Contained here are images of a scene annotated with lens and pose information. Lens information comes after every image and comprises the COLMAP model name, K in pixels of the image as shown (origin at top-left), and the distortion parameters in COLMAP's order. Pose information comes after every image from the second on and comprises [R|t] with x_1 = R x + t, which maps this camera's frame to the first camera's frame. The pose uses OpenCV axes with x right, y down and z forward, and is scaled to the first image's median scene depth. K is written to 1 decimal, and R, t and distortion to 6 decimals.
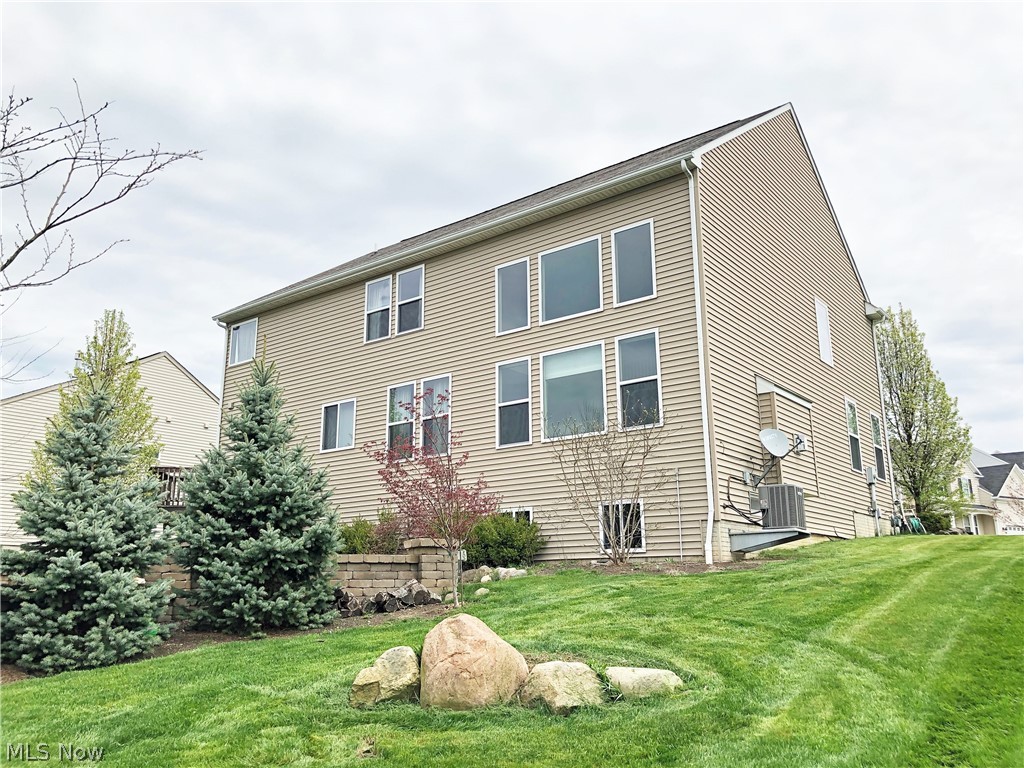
lens RADIAL K [[841.0, 0, 511.6], [0, 841.0, 383.9], [0, 0, 1]] dist [0.027246, -0.022261]
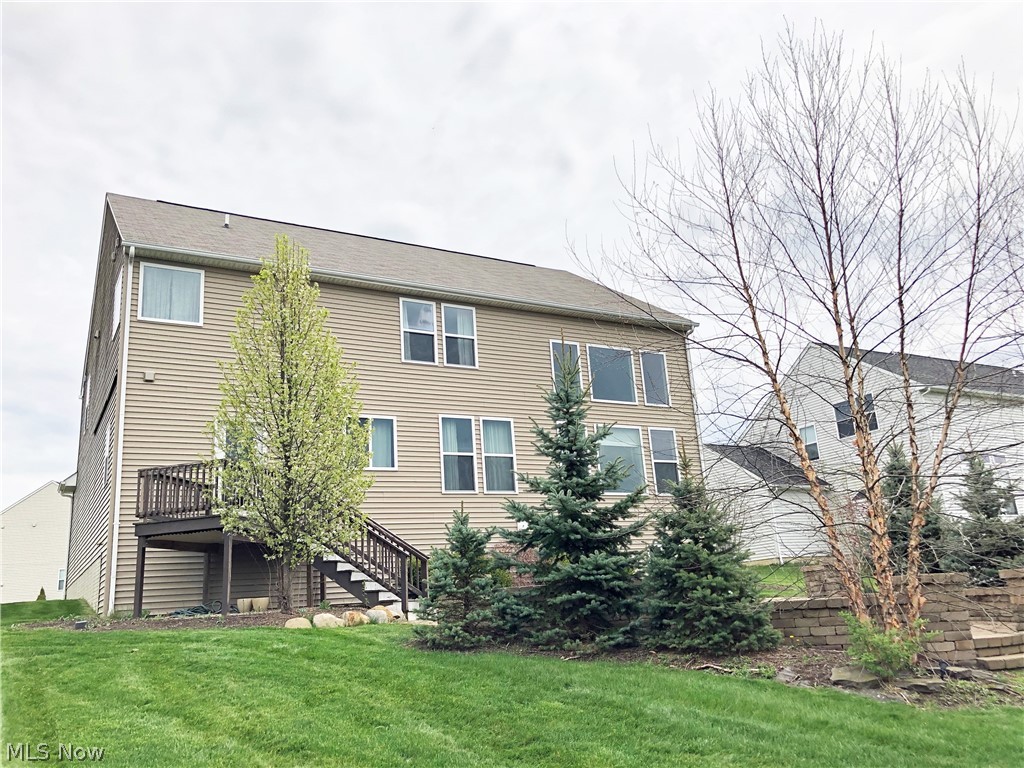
lens RADIAL K [[841.0, 0, 512.7], [0, 841.0, 385.4], [0, 0, 1]] dist [0.027246, -0.022261]
pose [[0.397739, 0.249595, 0.882896, -0.976764], [-0.137550, 0.967632, -0.211584, 0.163722], [-0.907129, -0.037287, 0.419197, 0.518271]]
